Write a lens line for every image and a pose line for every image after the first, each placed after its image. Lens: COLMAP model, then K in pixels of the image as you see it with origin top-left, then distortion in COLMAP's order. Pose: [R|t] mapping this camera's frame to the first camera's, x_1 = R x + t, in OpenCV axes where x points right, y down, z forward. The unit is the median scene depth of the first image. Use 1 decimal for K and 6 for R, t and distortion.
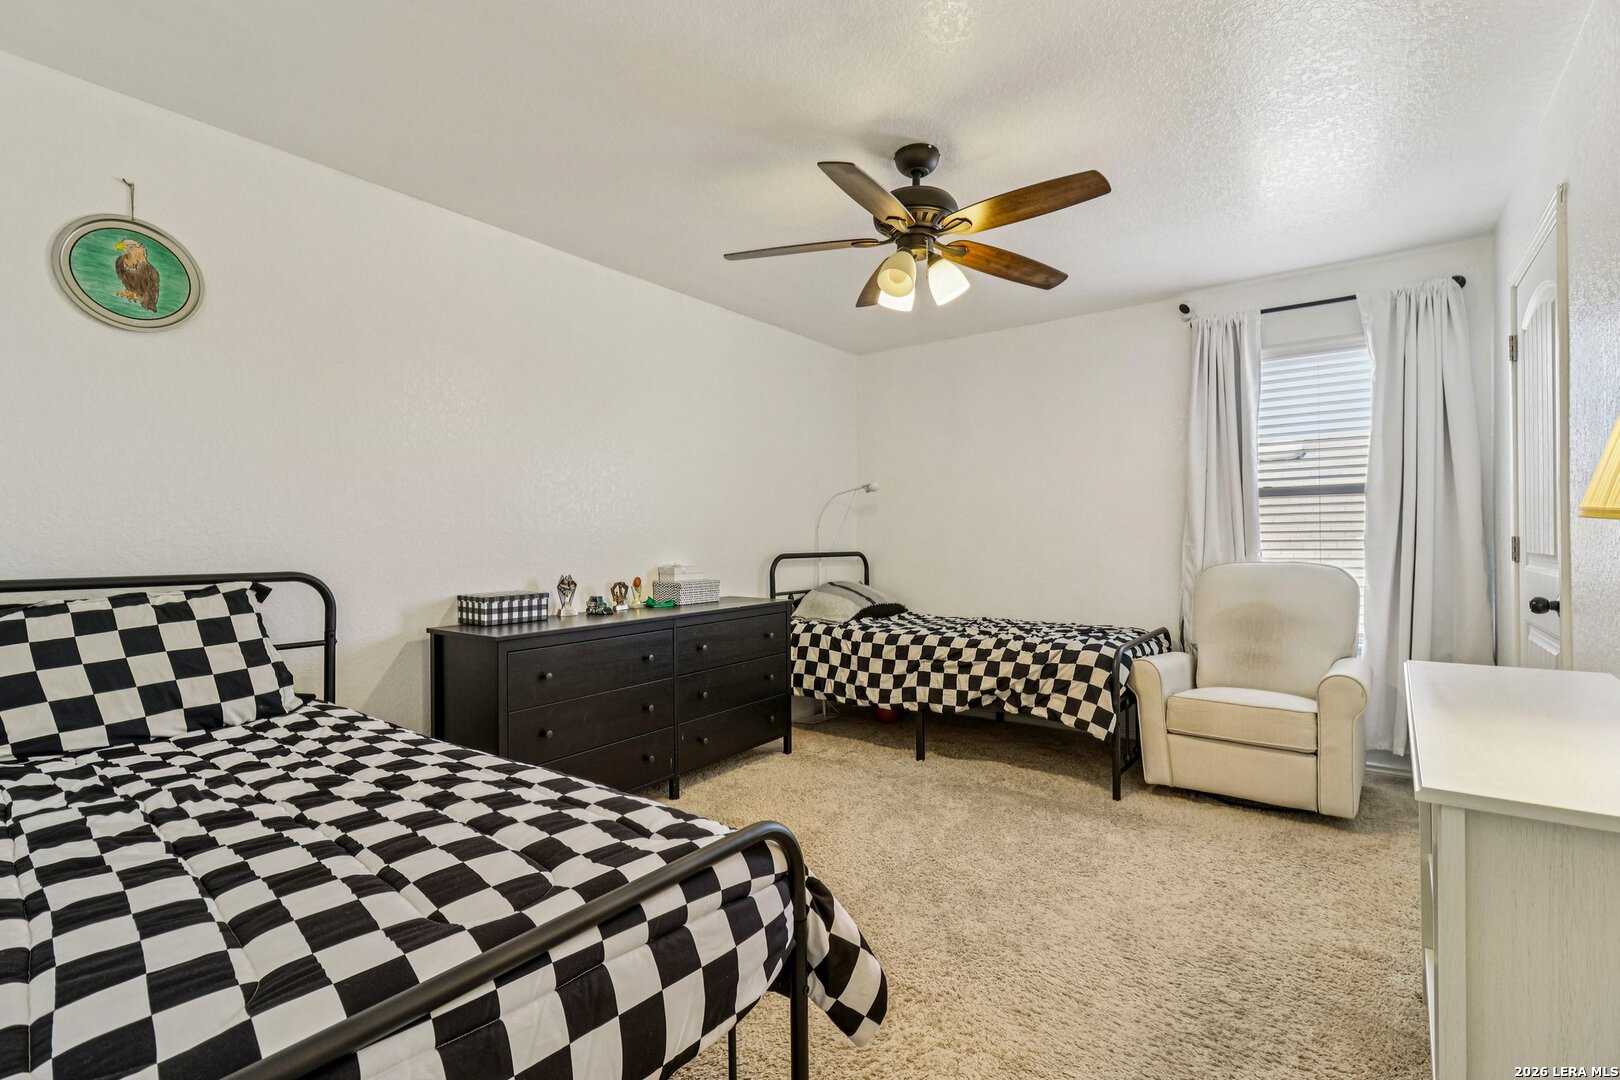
lens RADIAL K [[749.2, 0, 810.9], [0, 749.2, 534.4], [0, 0, 1]] dist [-0.000064, -0.000094]
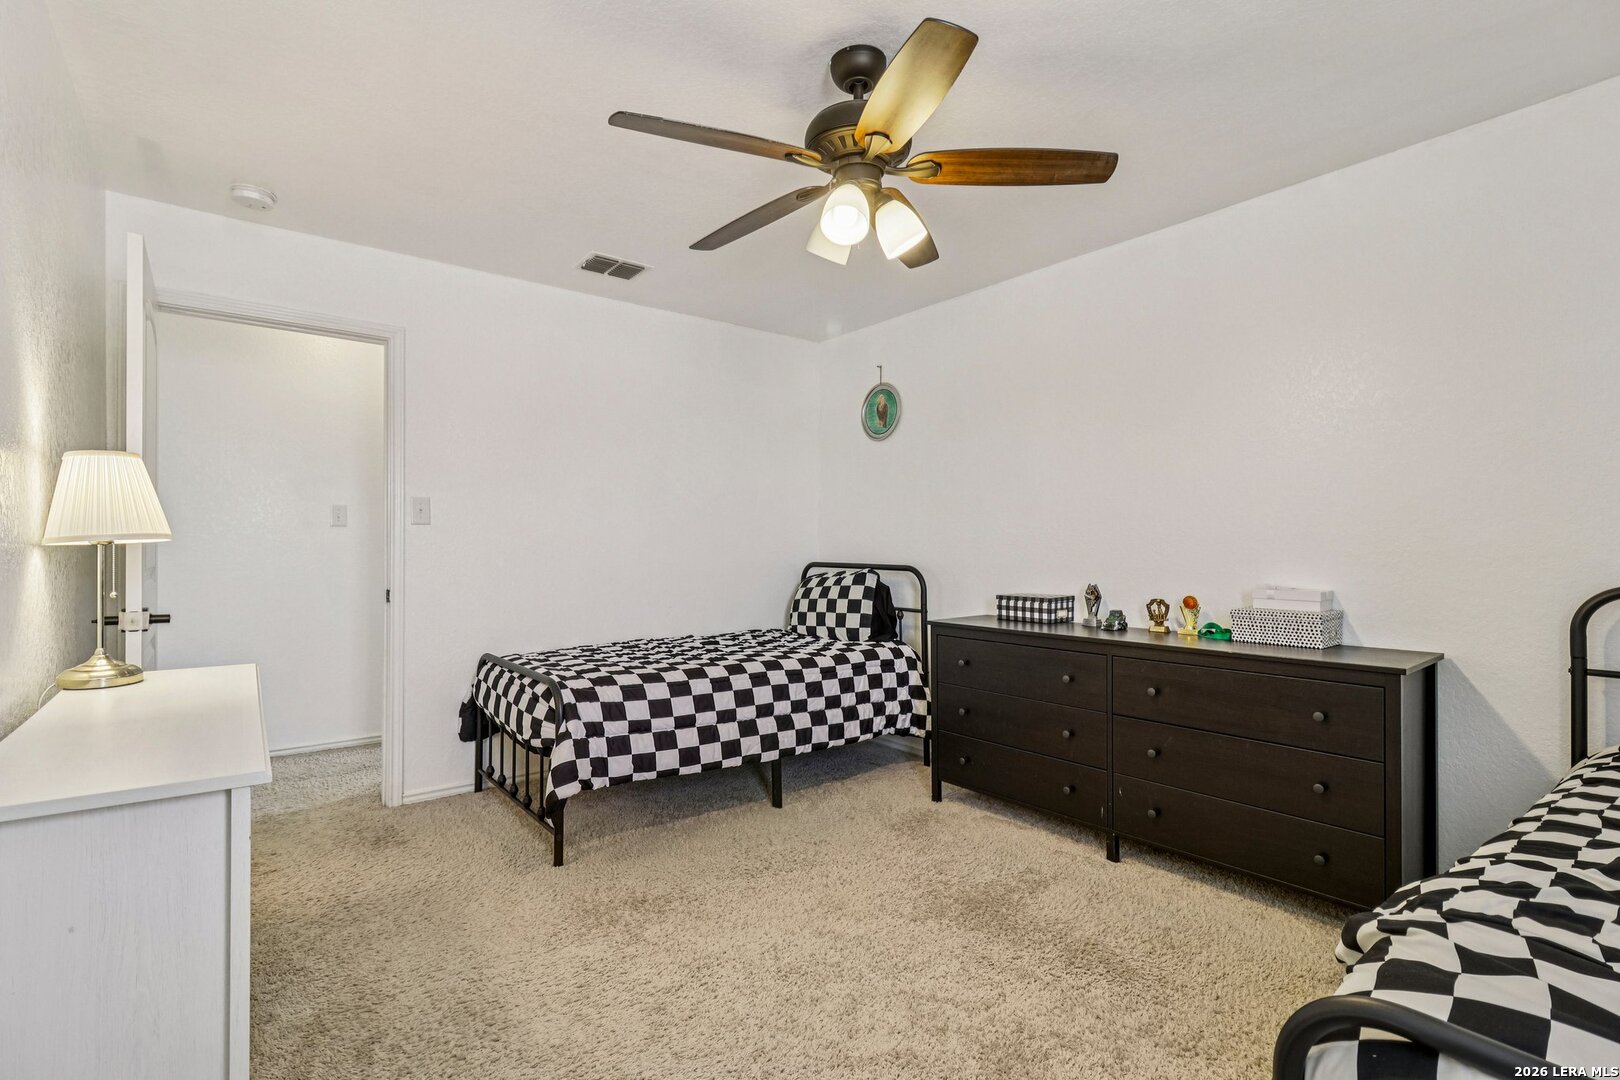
lens RADIAL K [[749.2, 0, 811.0], [0, 749.2, 542.8], [0, 0, 1]] dist [-0.000064, -0.000094]
pose [[-0.265046, 0.003965, -0.964228, 0.697100], [0.005460, 0.999982, 0.002611, -0.003763], [0.964220, -0.004573, -0.265063, 0.884293]]
